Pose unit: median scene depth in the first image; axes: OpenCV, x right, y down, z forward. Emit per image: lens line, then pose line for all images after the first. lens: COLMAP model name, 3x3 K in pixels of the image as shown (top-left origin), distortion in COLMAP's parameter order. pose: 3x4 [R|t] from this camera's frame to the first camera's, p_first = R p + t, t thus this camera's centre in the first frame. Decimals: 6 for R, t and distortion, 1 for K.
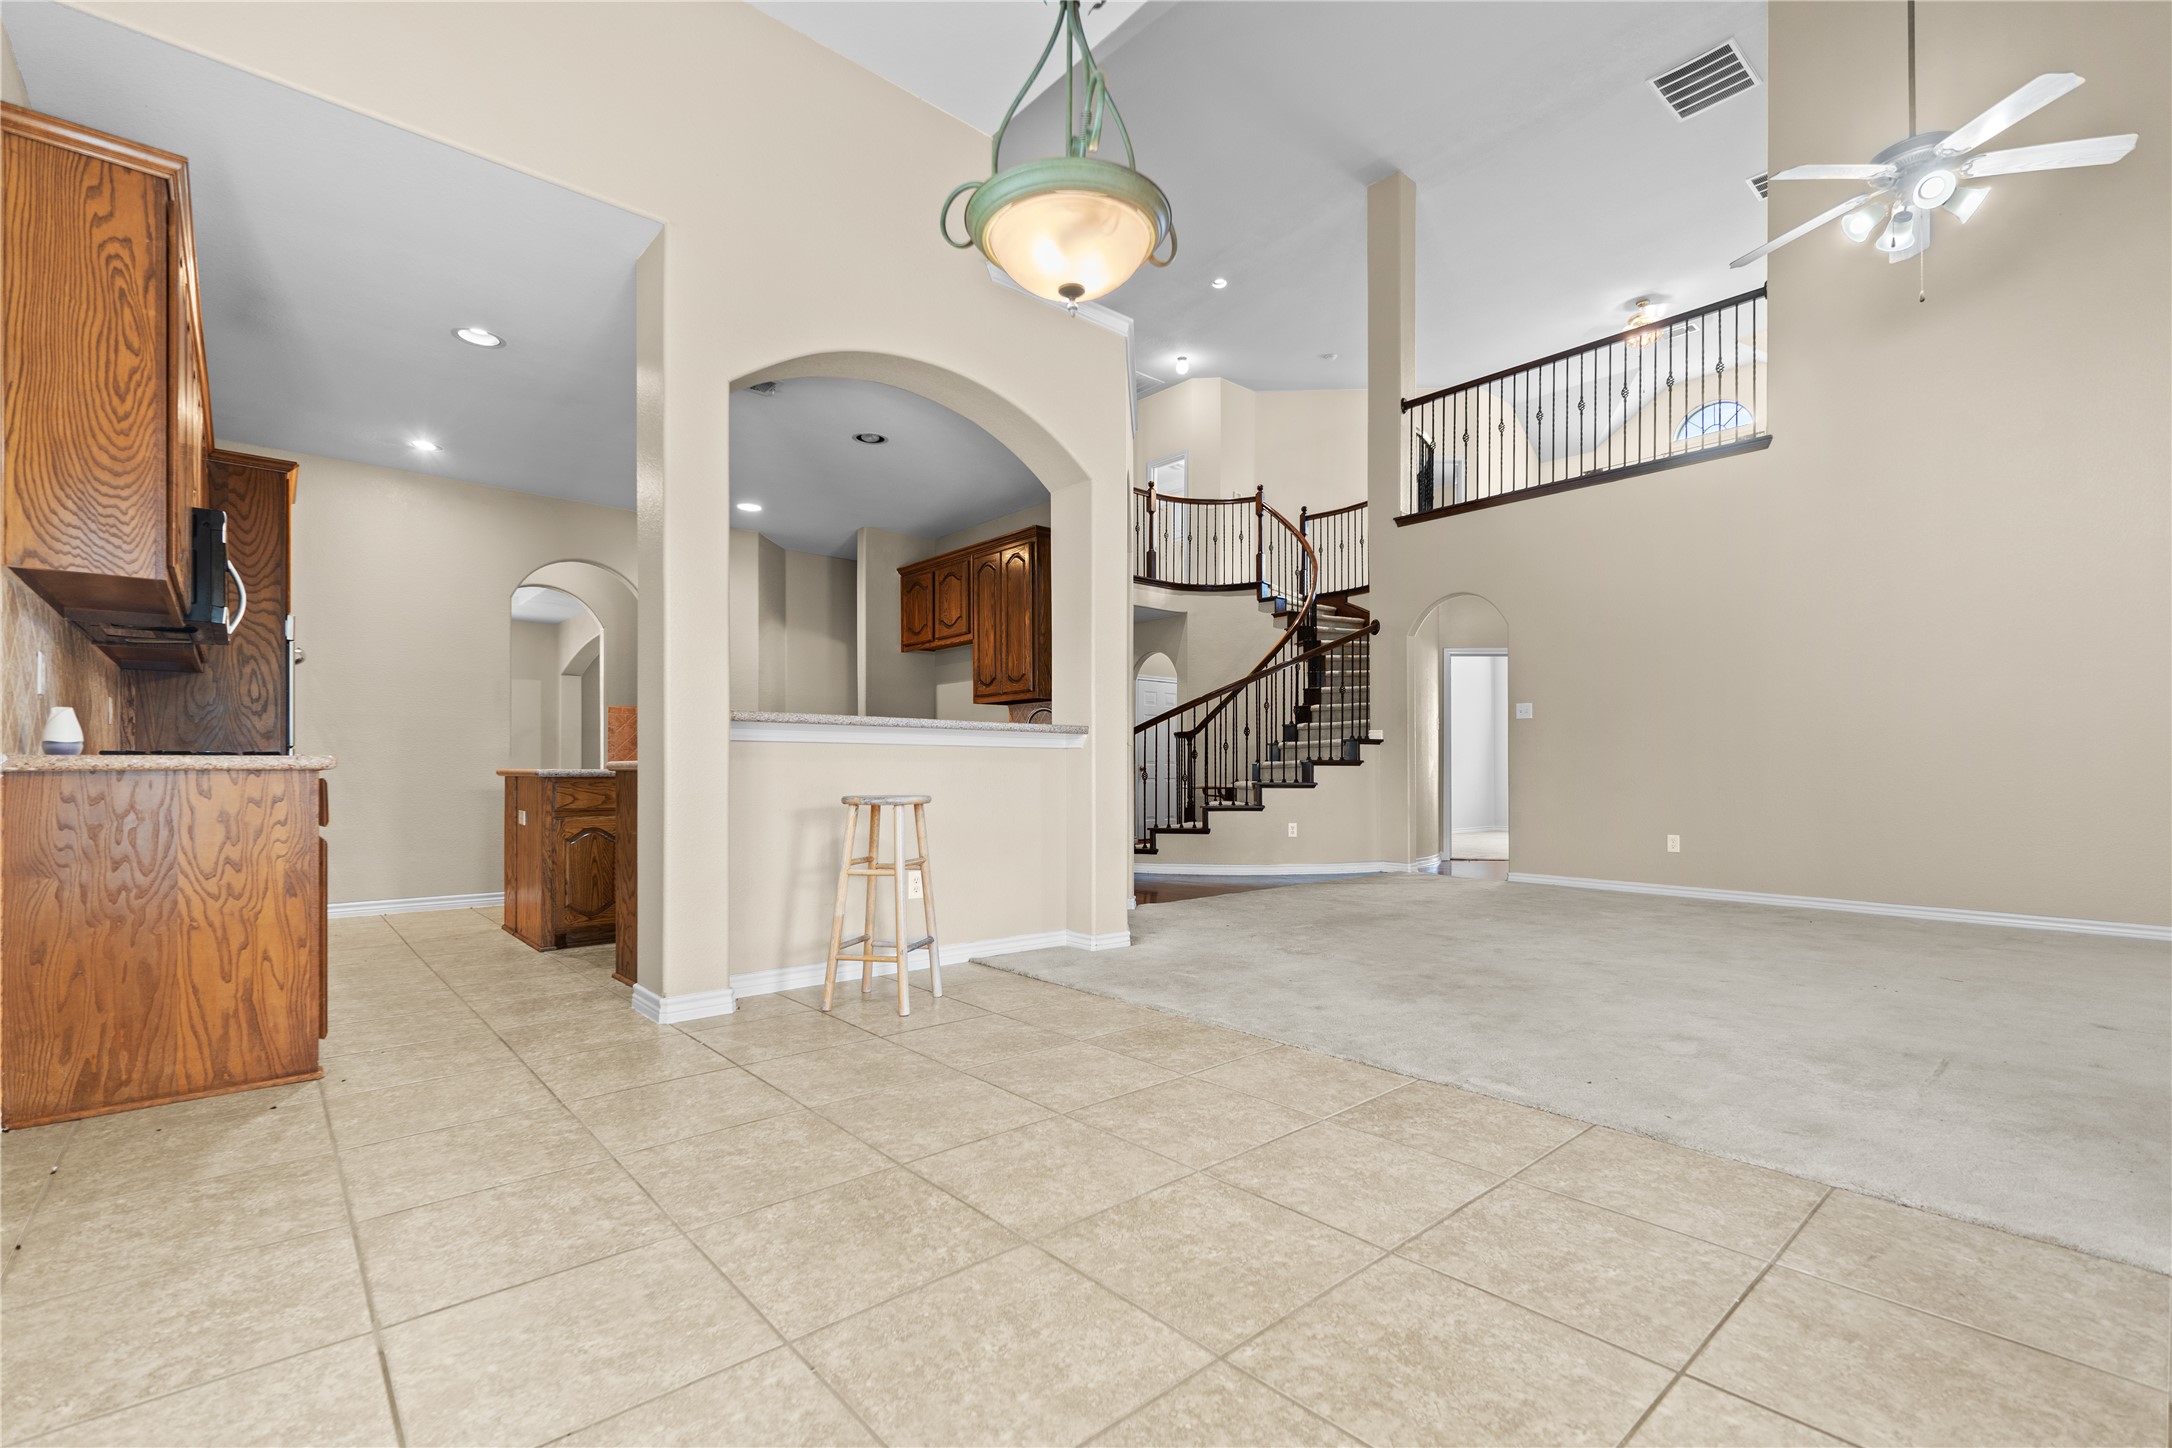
lens RADIAL K [[957.9, 0, 1097.7], [0, 957.9, 778.5], [0, 0, 1]] dist [0.011354, 0.000024]
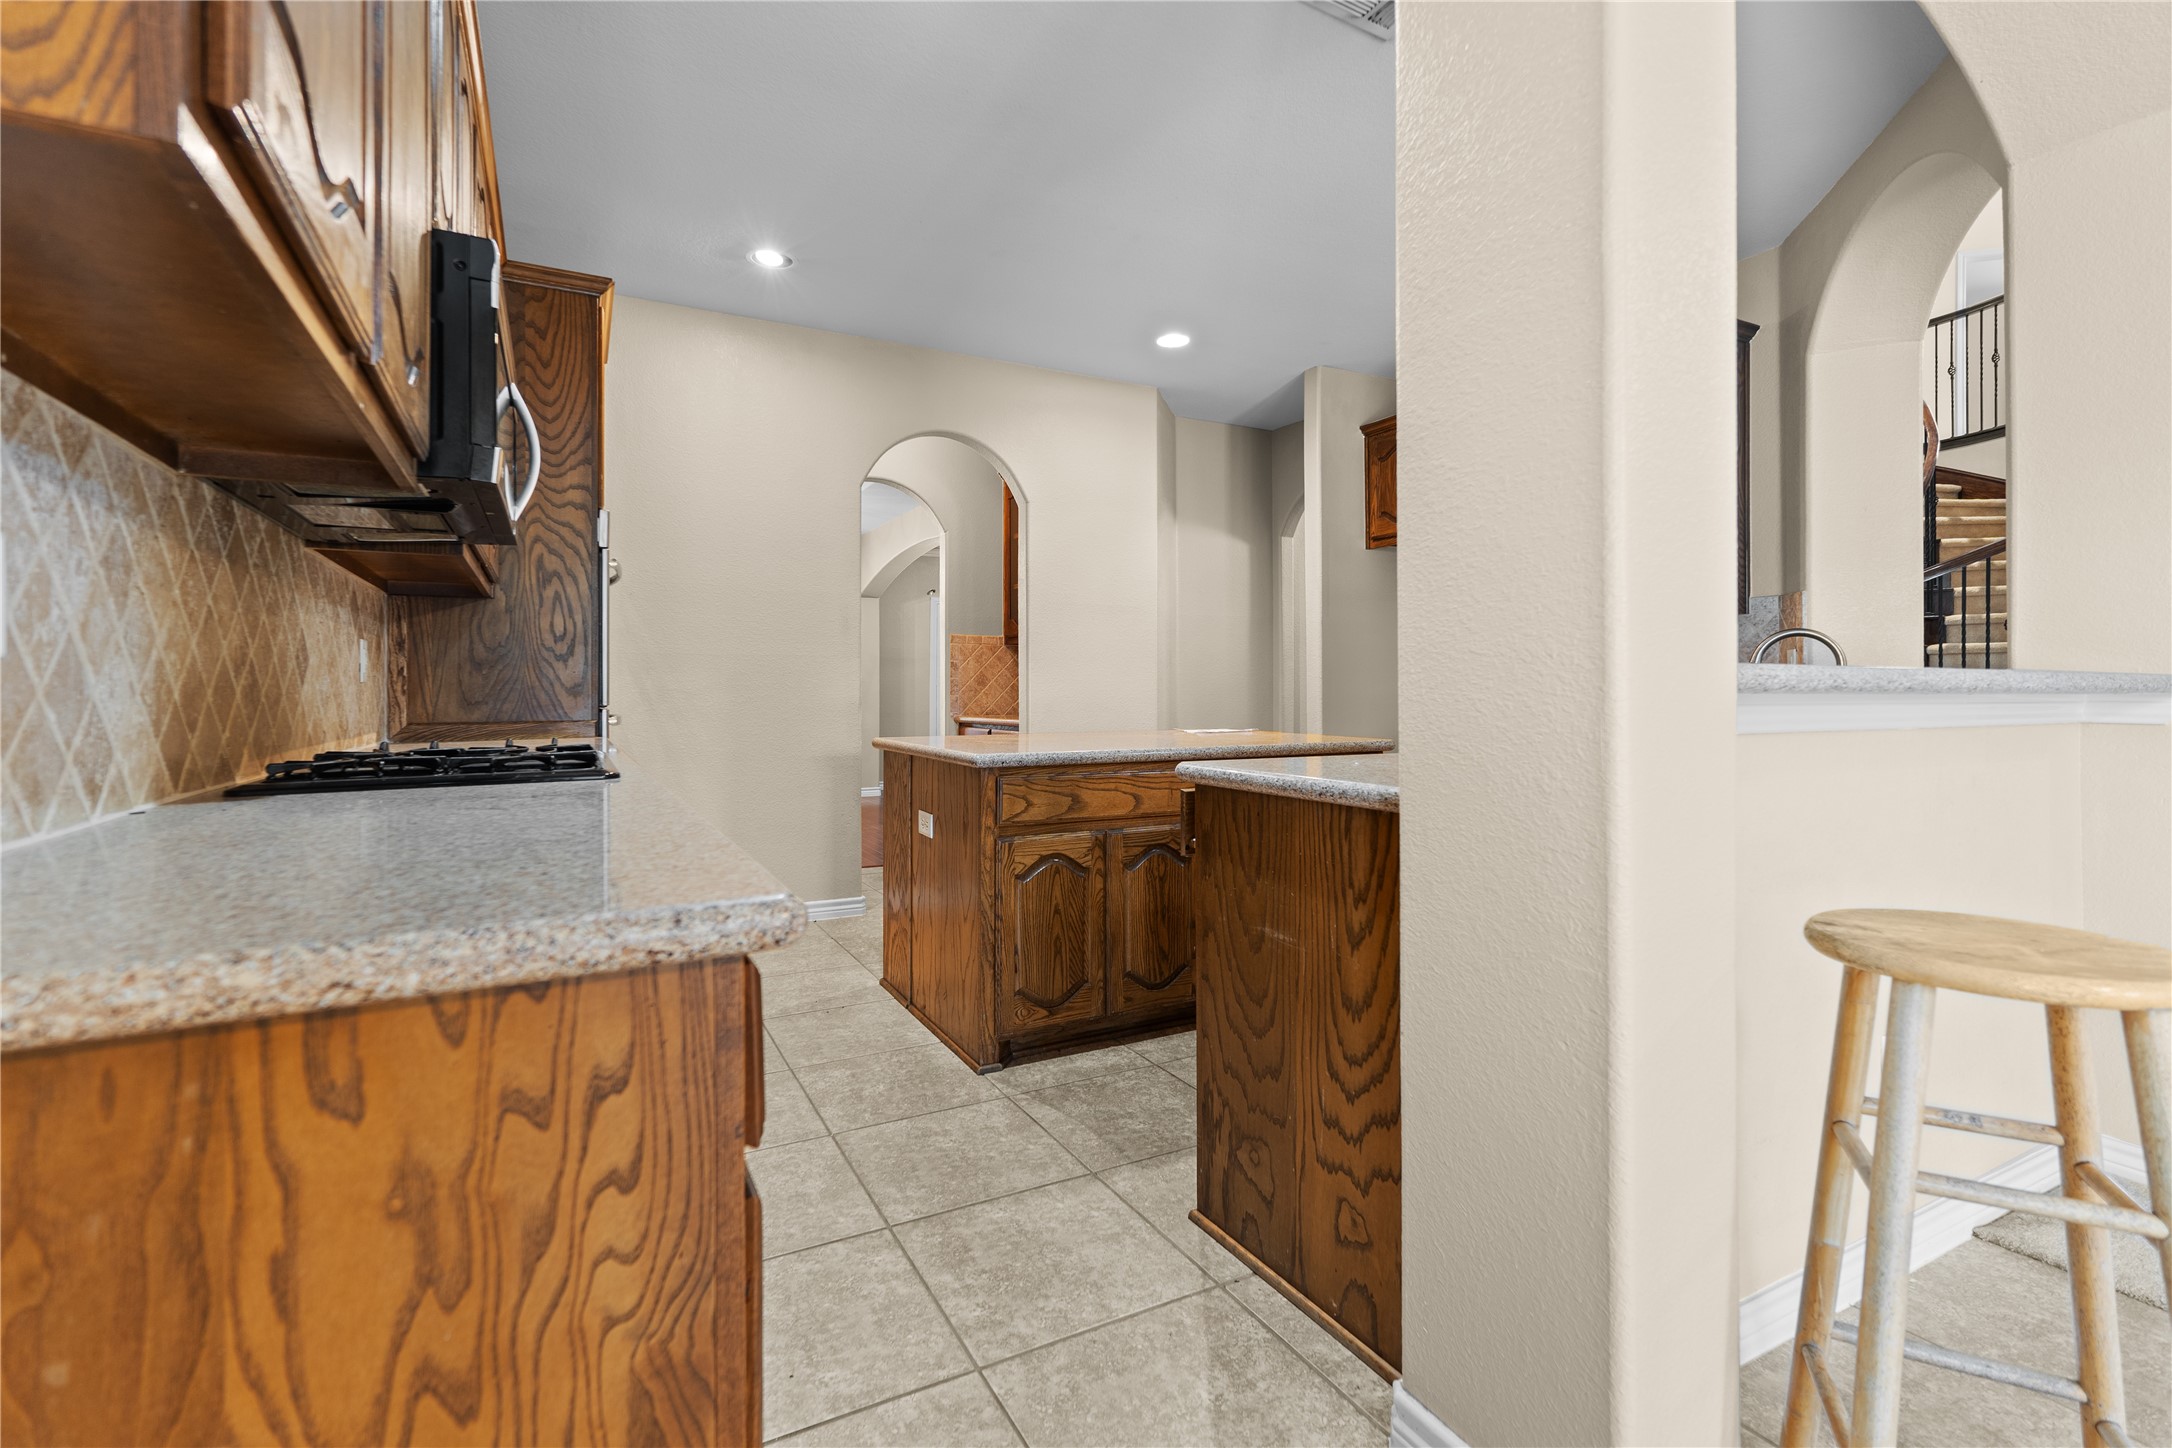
lens RADIAL K [[957.9, 0, 1076.5], [0, 957.9, 703.7], [0, 0, 1]] dist [0.011354, 0.000024]
pose [[0.973781, 0.004456, -0.227444, -0.384723], [-0.002600, 0.999961, 0.008460, -0.043760], [0.227473, -0.007646, 0.973754, 0.448256]]
